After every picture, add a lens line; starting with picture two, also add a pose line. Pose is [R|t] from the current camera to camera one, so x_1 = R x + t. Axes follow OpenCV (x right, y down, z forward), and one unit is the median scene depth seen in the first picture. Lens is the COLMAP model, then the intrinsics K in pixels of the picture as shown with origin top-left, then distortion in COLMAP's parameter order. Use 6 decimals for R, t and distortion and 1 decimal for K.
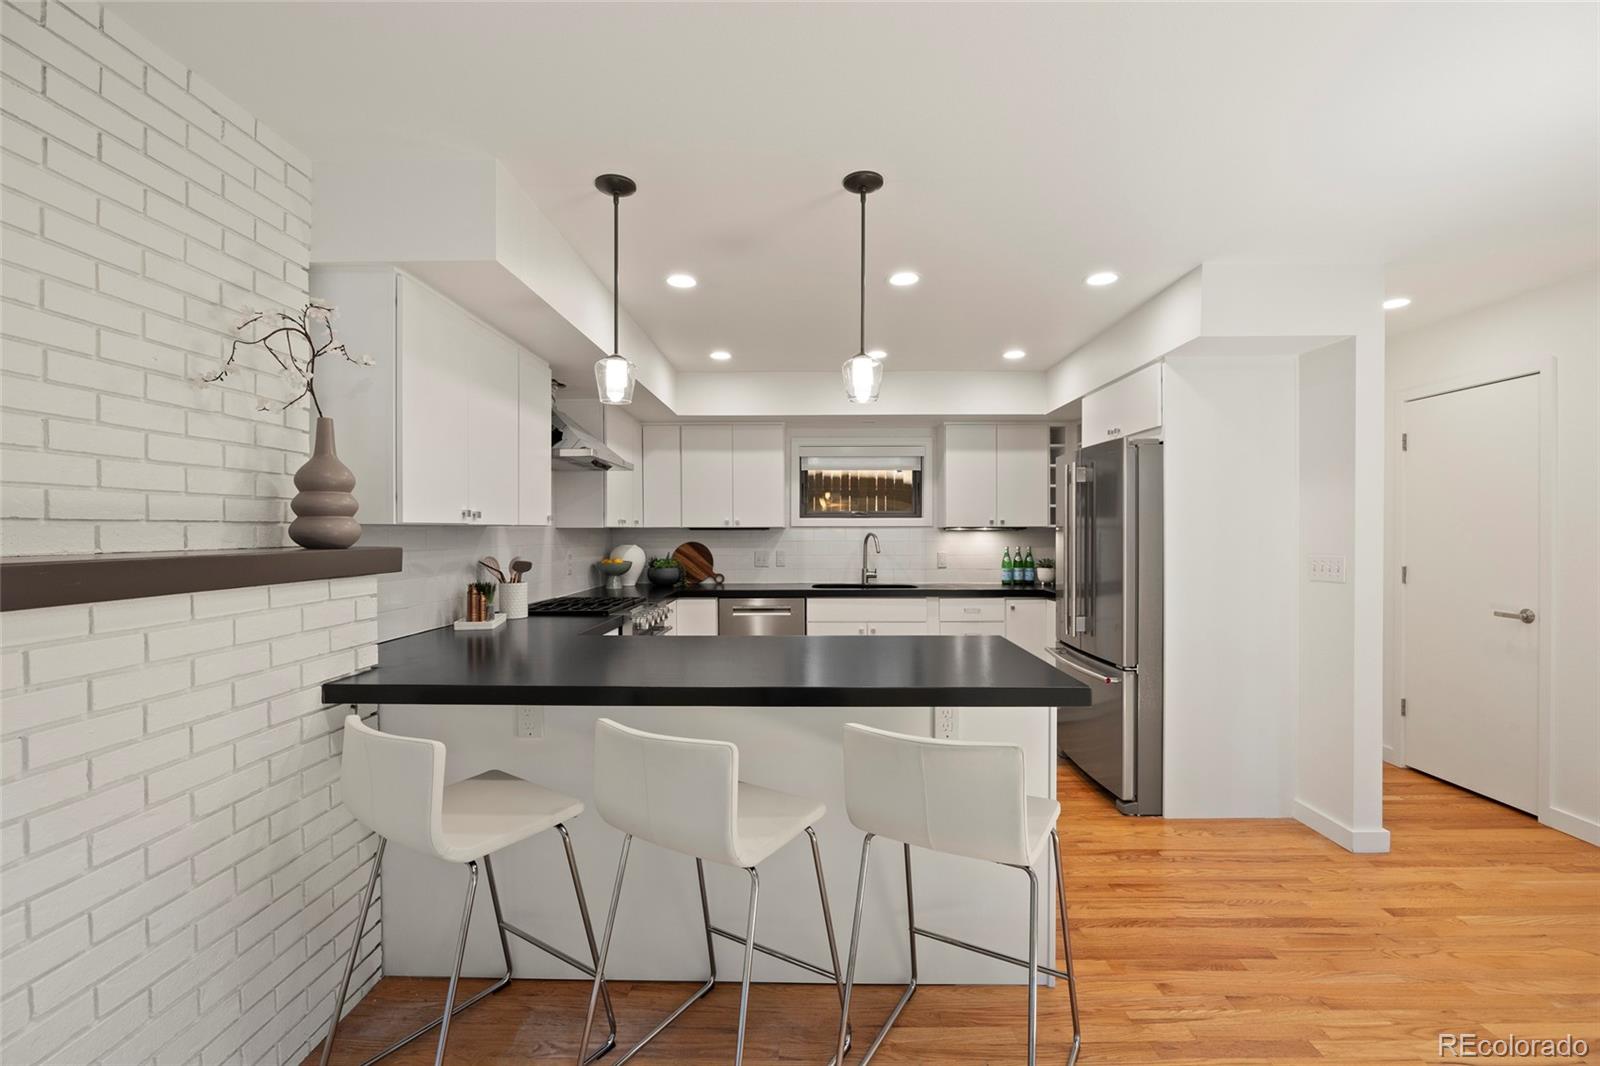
lens RADIAL K [[661.3, 0, 800.0], [0, 661.3, 533.0], [0, 0, 1]] dist [0.000634, 0.000010]
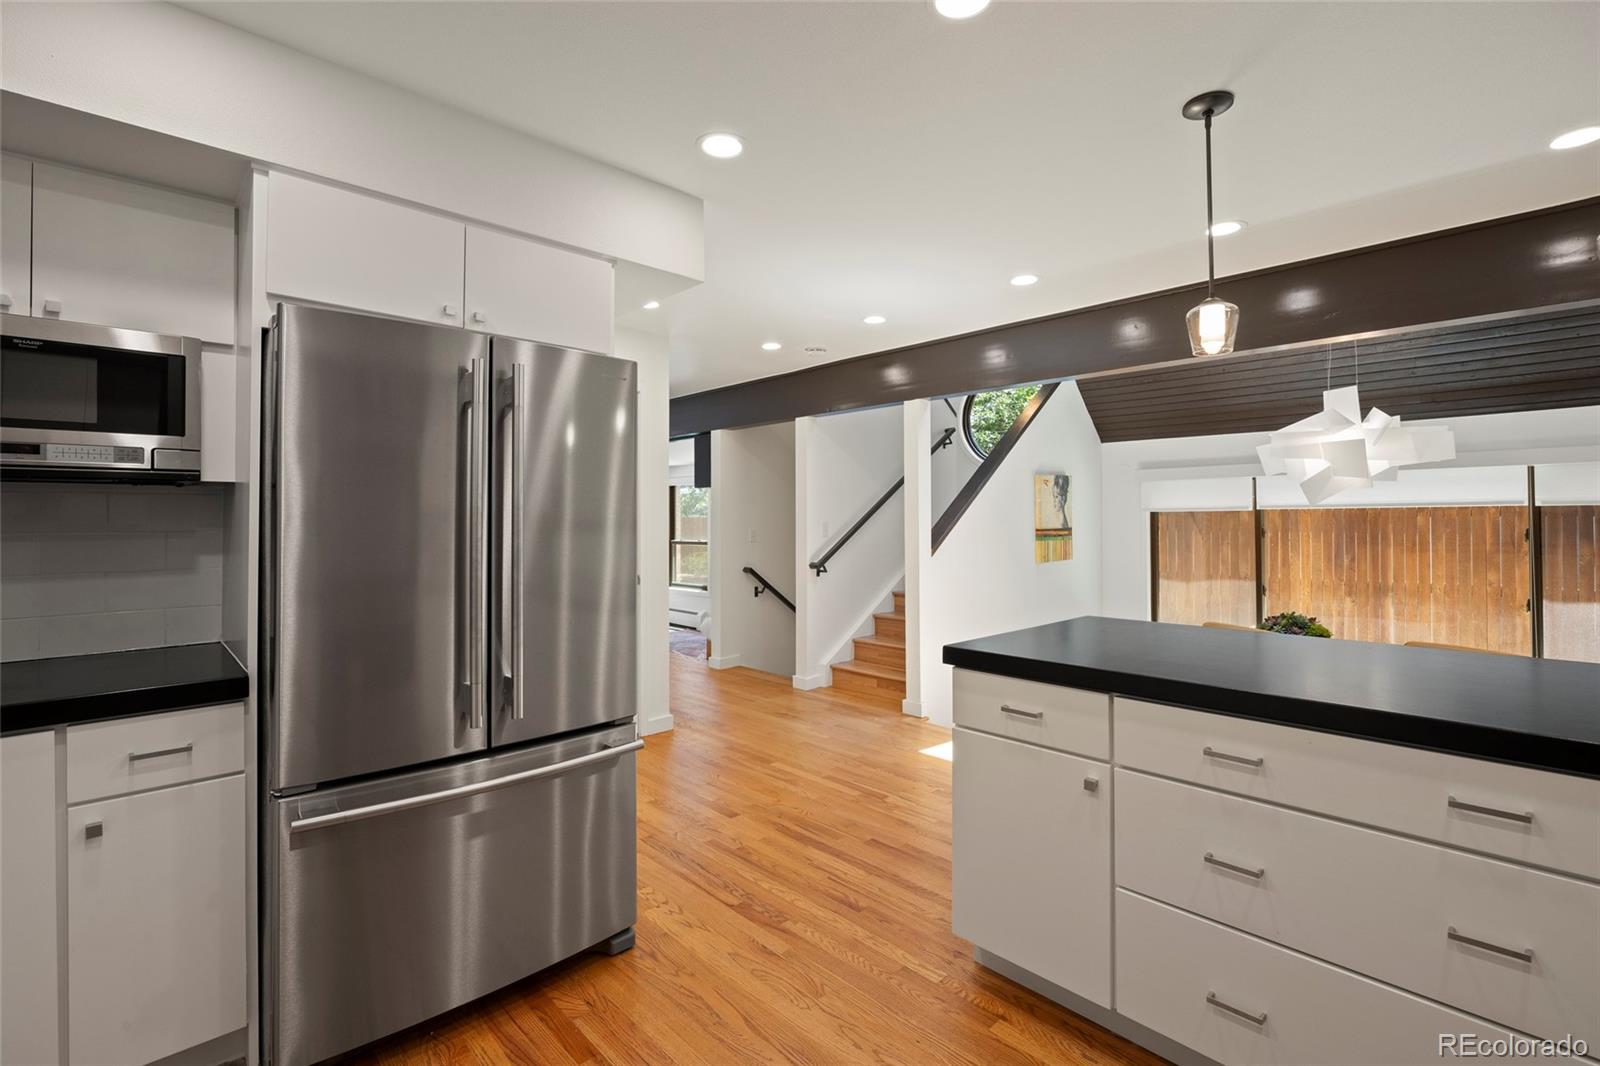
lens RADIAL K [[717.6, 0, 801.2], [0, 717.6, 520.6], [0, 0, 1]] dist [0.001039, 0.000115]
pose [[-0.701035, 0.004896, 0.713110, -0.173766], [0.003695, 0.999988, -0.003234, 0.016900], [-0.713117, 0.000368, -0.701045, 1.865277]]
